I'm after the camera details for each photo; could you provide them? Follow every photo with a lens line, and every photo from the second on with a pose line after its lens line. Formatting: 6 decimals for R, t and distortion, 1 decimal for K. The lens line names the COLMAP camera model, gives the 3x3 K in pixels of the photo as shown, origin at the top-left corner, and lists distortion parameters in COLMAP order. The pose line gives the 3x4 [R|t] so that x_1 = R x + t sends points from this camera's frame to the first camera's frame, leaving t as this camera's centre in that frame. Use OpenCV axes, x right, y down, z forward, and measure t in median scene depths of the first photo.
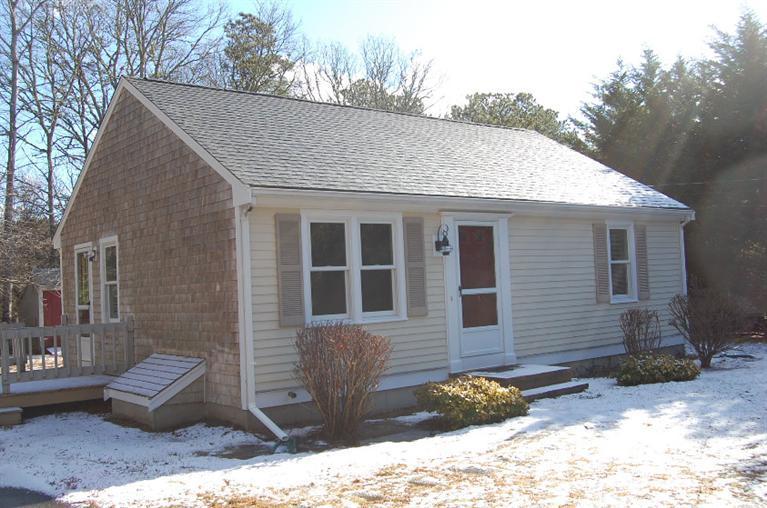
lens RADIAL K [[792.1, 0, 383.5], [0, 792.1, 254.0], [0, 0, 1]] dist [-0.064874, 0.007650]
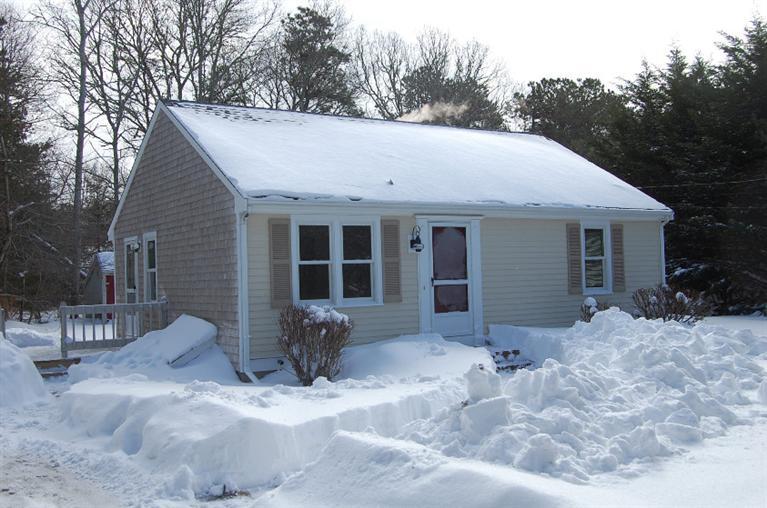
lens RADIAL K [[844.7, 0, 383.5], [0, 844.7, 254.0], [0, 0, 1]] dist [-0.021945, -0.234973]
pose [[0.994315, 0.011562, -0.105853, 0.150132], [-0.009781, 0.999802, 0.017329, -0.015658], [0.106032, -0.016195, 0.994231, -0.254092]]
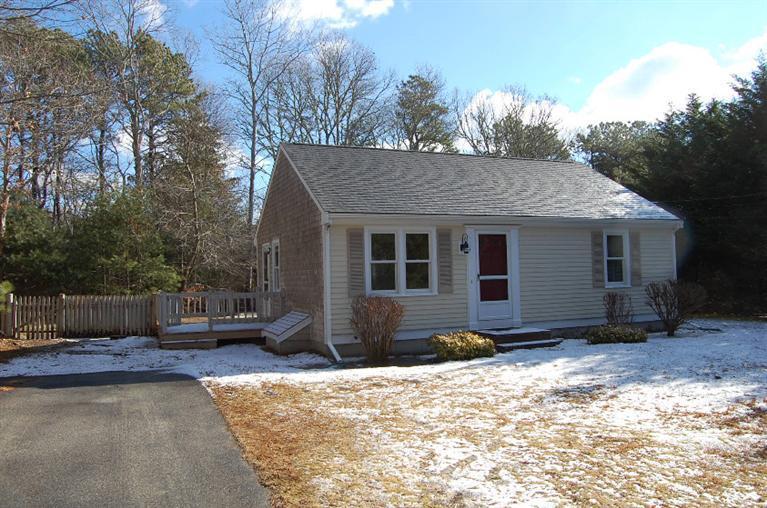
lens RADIAL K [[611.7, 0, 383.5], [0, 611.7, 254.0], [0, 0, 1]] dist [-0.083903, 0.015644]
pose [[0.960384, 0.010250, -0.278491, 0.236613], [-0.006204, 0.999862, 0.015406, -0.014060], [0.278611, -0.013068, 0.960315, -0.171034]]
